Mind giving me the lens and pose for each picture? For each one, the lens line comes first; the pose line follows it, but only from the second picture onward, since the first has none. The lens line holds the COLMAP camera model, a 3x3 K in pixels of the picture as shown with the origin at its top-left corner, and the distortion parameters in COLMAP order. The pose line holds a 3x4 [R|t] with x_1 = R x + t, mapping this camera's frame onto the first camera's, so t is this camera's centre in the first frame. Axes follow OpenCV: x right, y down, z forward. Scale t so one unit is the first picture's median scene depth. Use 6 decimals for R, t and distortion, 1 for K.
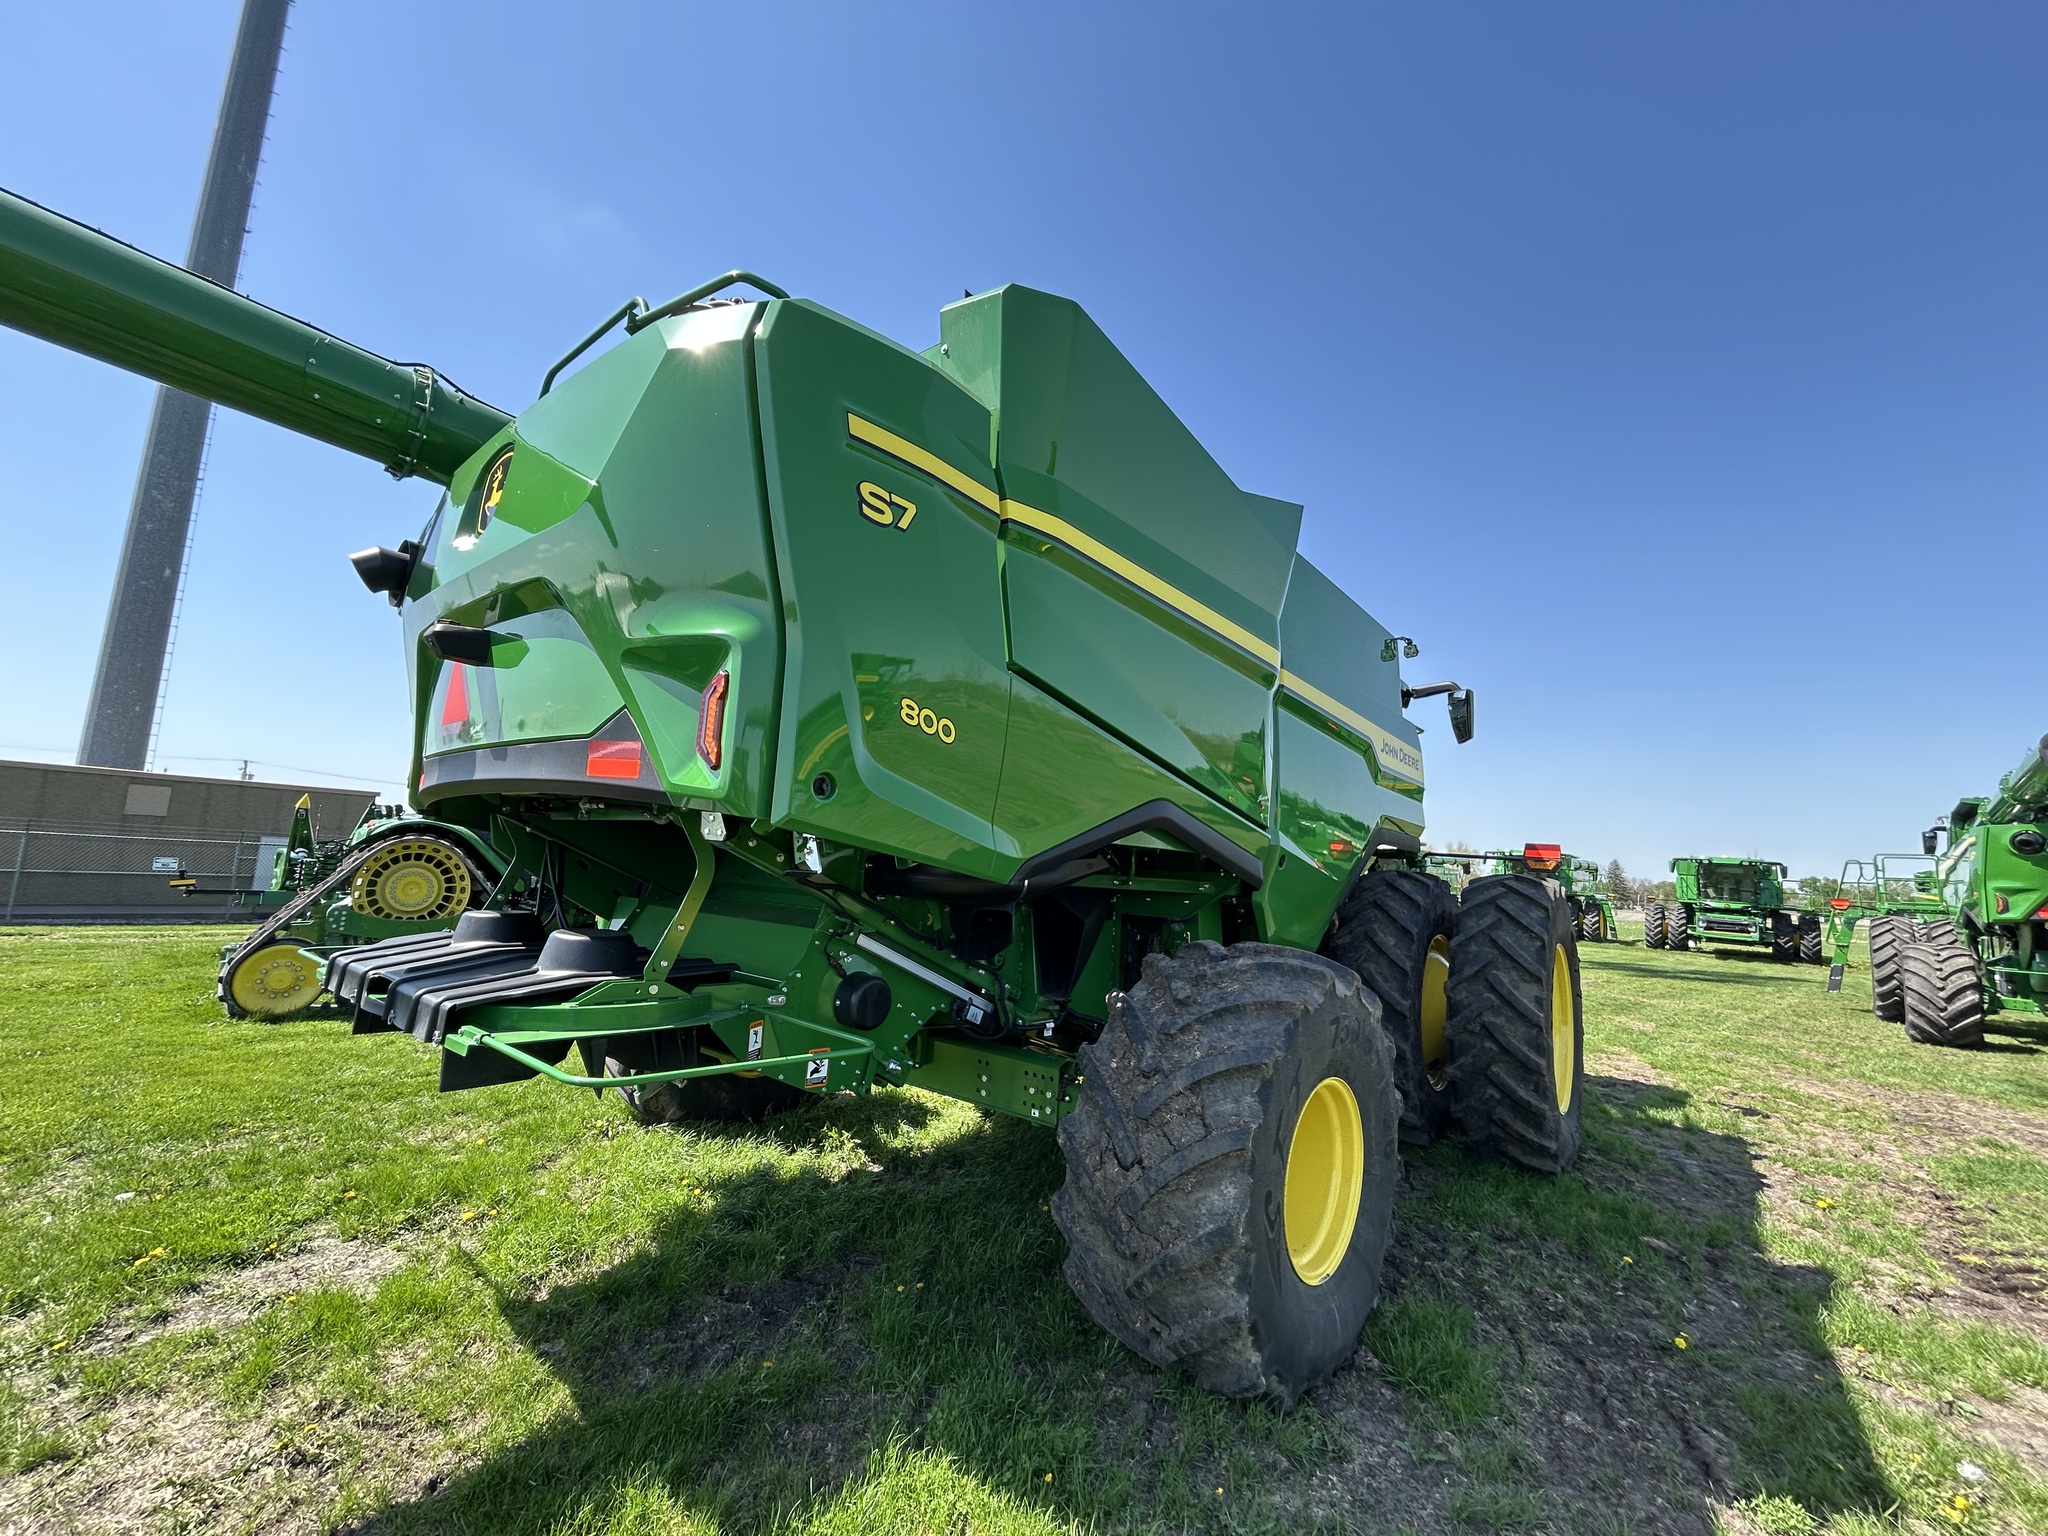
lens RADIAL K [[826.6, 0, 1024.5], [0, 826.6, 780.0], [0, 0, 1]] dist [-0.002377, 0.001155]
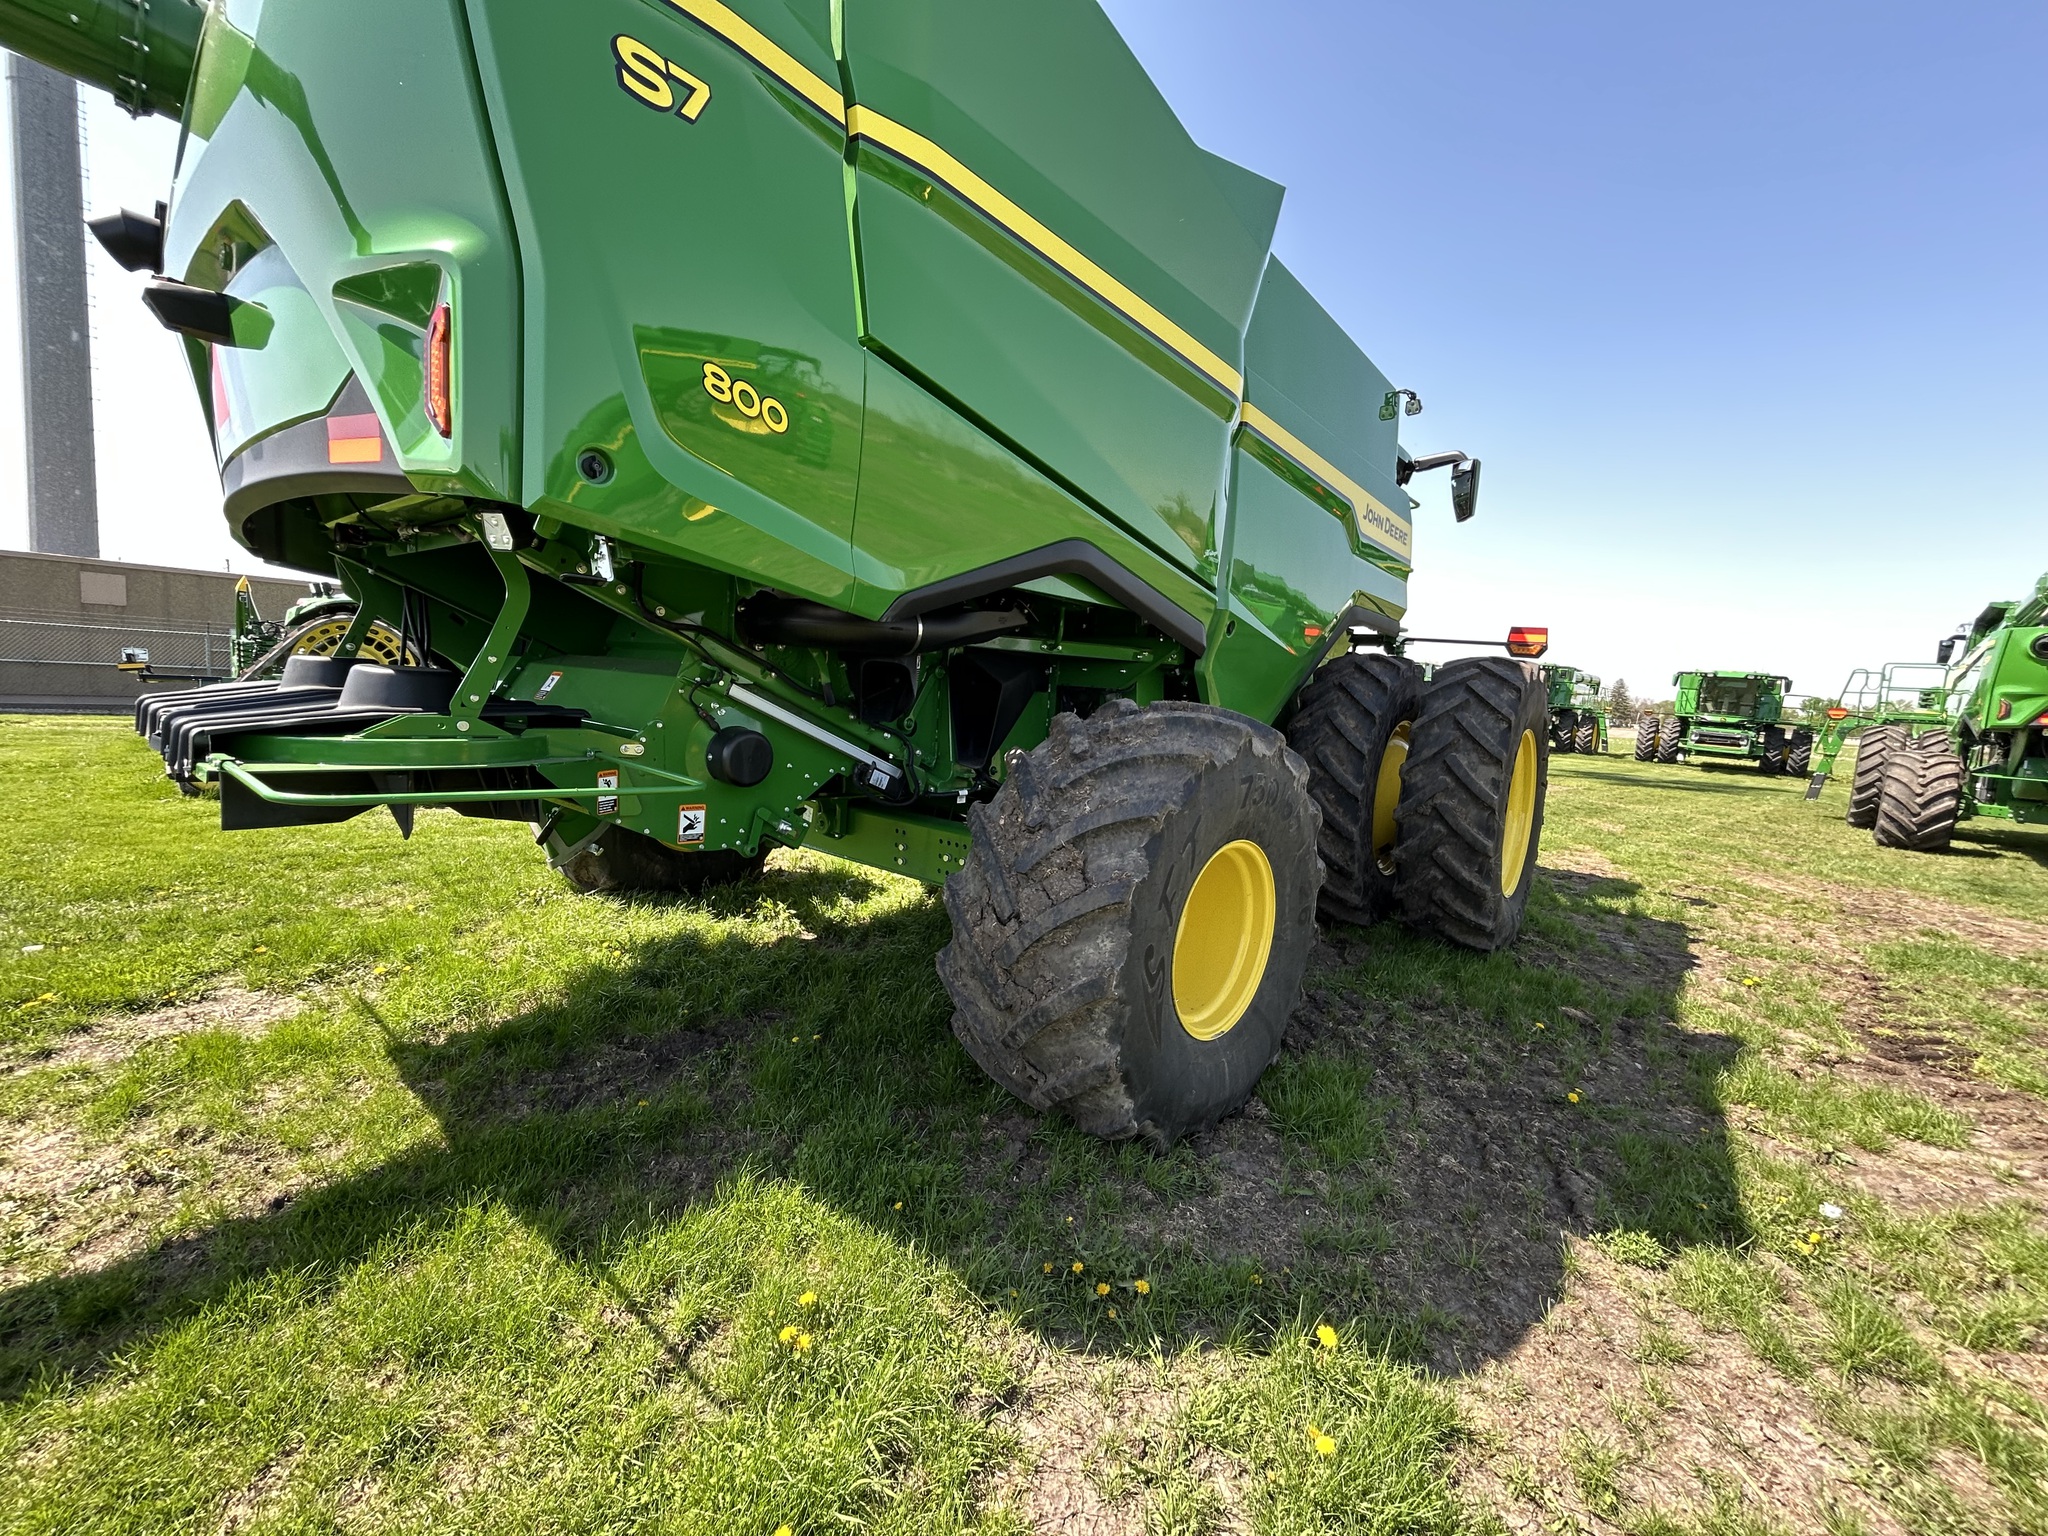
lens RADIAL K [[826.6, 0, 1017.1], [0, 826.6, 776.1], [0, 0, 1]] dist [-0.002377, 0.001155]
pose [[0.999923, 0.010288, -0.006906, 0.114300], [-0.008485, 0.974695, 0.223380, 0.076798], [0.009030, -0.223304, 0.974707, 0.096120]]
